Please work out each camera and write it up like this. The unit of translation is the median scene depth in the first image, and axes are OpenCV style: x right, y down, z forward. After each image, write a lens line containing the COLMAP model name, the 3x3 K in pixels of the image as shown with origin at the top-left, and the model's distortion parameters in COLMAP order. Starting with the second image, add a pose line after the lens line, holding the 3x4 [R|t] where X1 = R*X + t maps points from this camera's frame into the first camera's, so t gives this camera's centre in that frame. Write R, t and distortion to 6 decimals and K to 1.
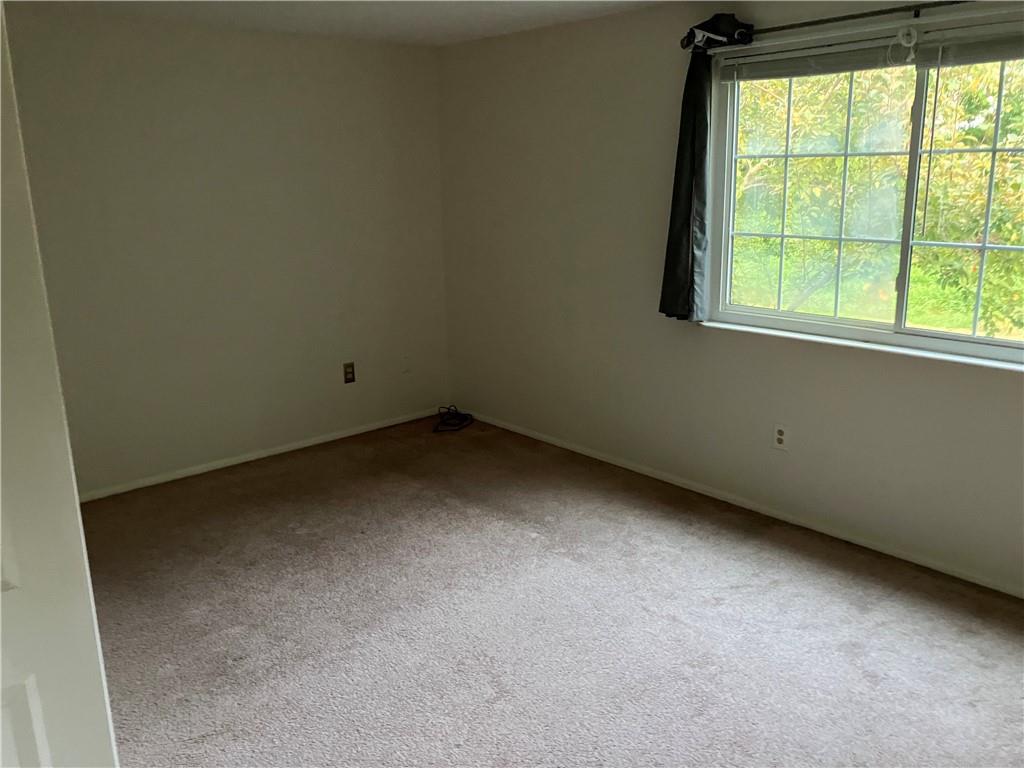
lens RADIAL K [[837.5, 0, 512.0], [0, 837.5, 386.0], [0, 0, 1]] dist [0.010887, -0.041570]
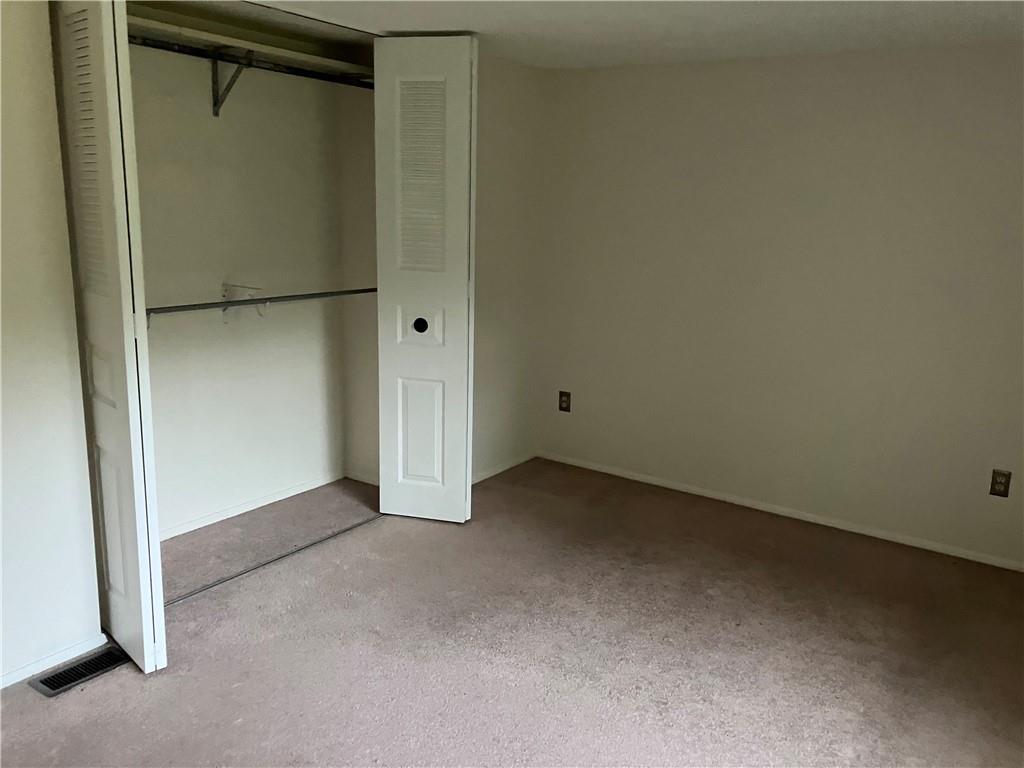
lens RADIAL K [[837.5, 0, 512.0], [0, 837.5, 383.6], [0, 0, 1]] dist [0.010887, -0.041570]
pose [[0.240570, 0.237142, -0.941217, 0.508575], [-0.287962, 0.943475, 0.164109, -0.128955], [0.926933, 0.231555, 0.295260, 0.480660]]
